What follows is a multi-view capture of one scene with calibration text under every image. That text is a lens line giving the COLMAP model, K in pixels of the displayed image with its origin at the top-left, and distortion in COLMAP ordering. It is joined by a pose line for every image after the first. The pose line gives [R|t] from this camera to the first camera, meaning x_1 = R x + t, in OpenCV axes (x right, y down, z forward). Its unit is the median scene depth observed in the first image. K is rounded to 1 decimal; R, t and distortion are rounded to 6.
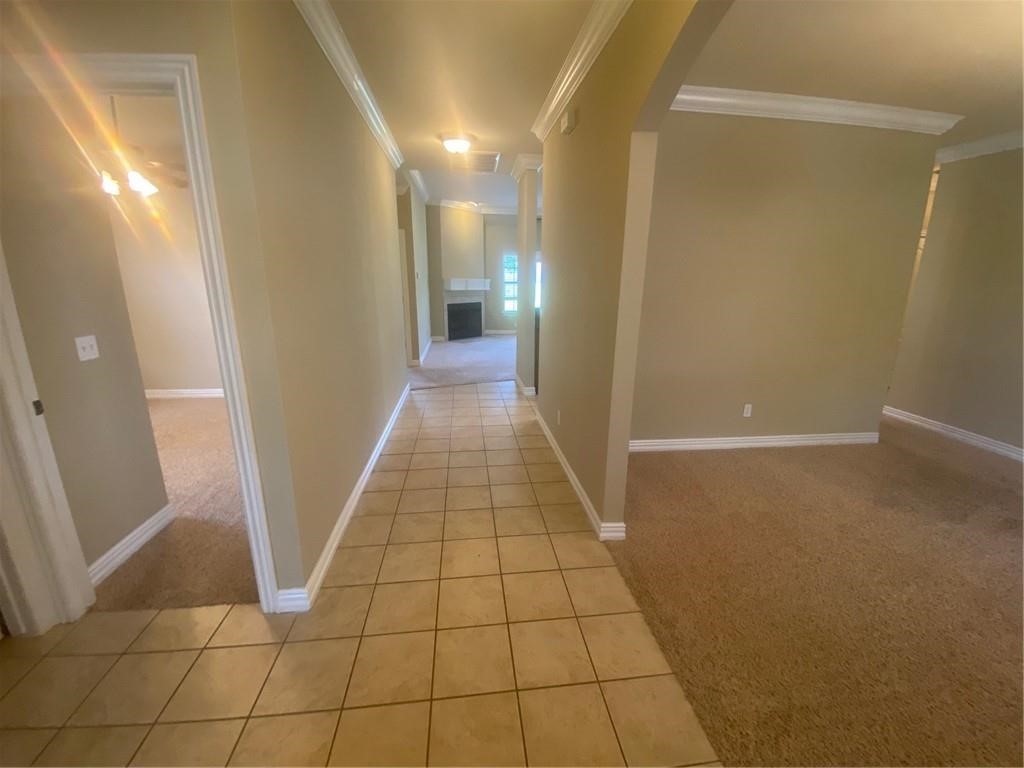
lens RADIAL K [[416.1, 0, 512.0], [0, 416.1, 384.0], [0, 0, 1]] dist [0.028042, -0.028631]
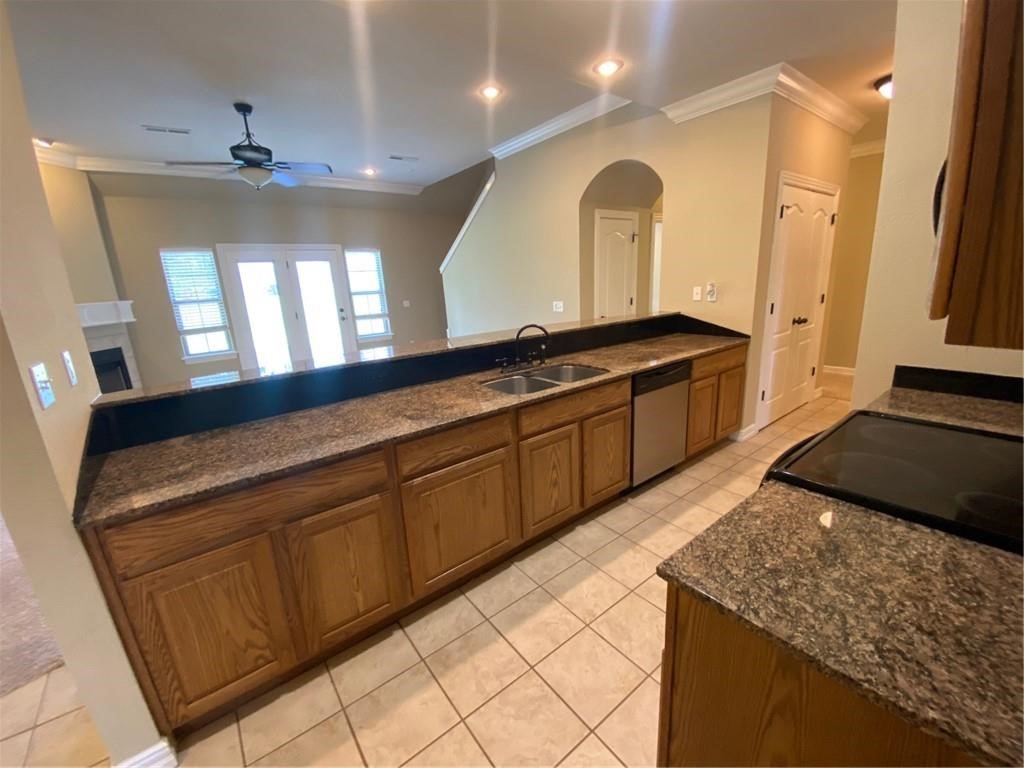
lens RADIAL K [[416.1, 0, 512.0], [0, 416.1, 384.0], [0, 0, 1]] dist [0.028042, -0.028631]
pose [[0.867528, -0.182846, 0.462560, 0.094842], [0.188753, 0.981438, 0.033949, -0.086480], [-0.460182, 0.057858, 0.885938, 0.365002]]
